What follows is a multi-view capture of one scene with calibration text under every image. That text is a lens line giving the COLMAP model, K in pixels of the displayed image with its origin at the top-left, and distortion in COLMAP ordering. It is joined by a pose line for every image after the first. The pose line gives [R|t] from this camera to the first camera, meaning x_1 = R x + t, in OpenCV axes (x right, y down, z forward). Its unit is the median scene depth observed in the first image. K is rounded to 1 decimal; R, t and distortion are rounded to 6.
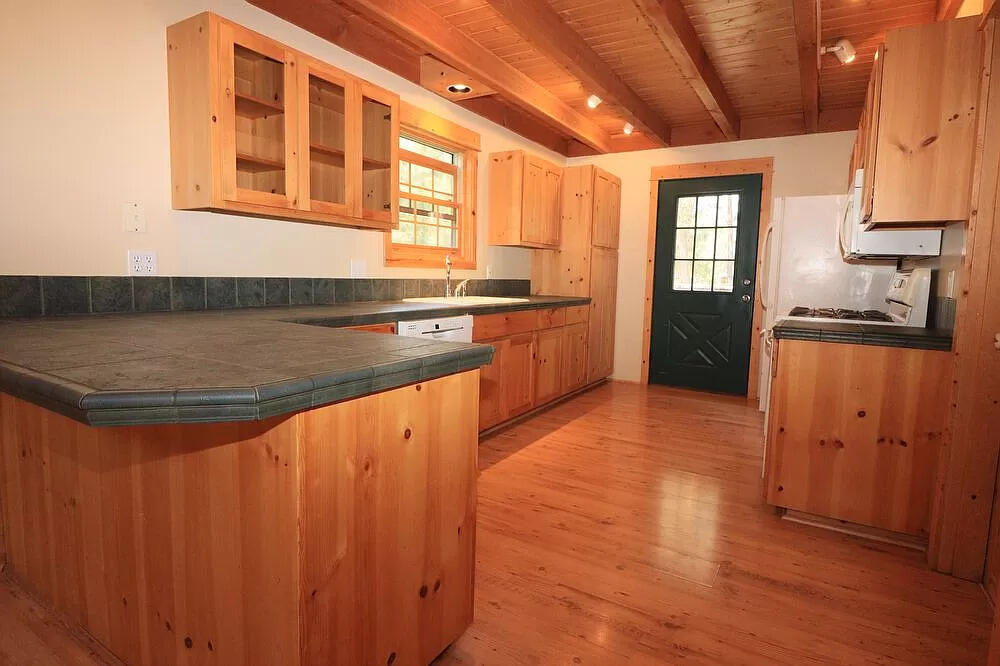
lens RADIAL K [[524.4, 0, 498.8], [0, 524.4, 325.9], [0, 0, 1]] dist [-0.017802, -0.000441]
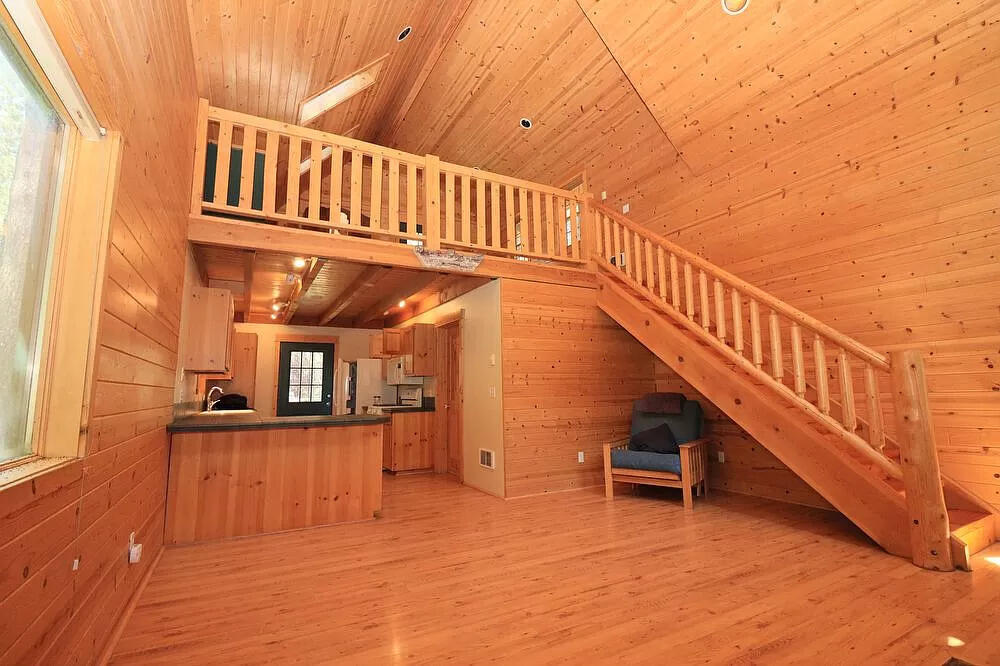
lens RADIAL K [[462.9, 0, 500.1], [0, 462.9, 328.6], [0, 0, 1]] dist [-0.018852, -0.003146]
pose [[0.496893, 0.088241, 0.863314, -0.748095], [0.113817, 0.979597, -0.165636, 0.029435], [-0.860315, 0.180564, 0.476712, -0.451035]]
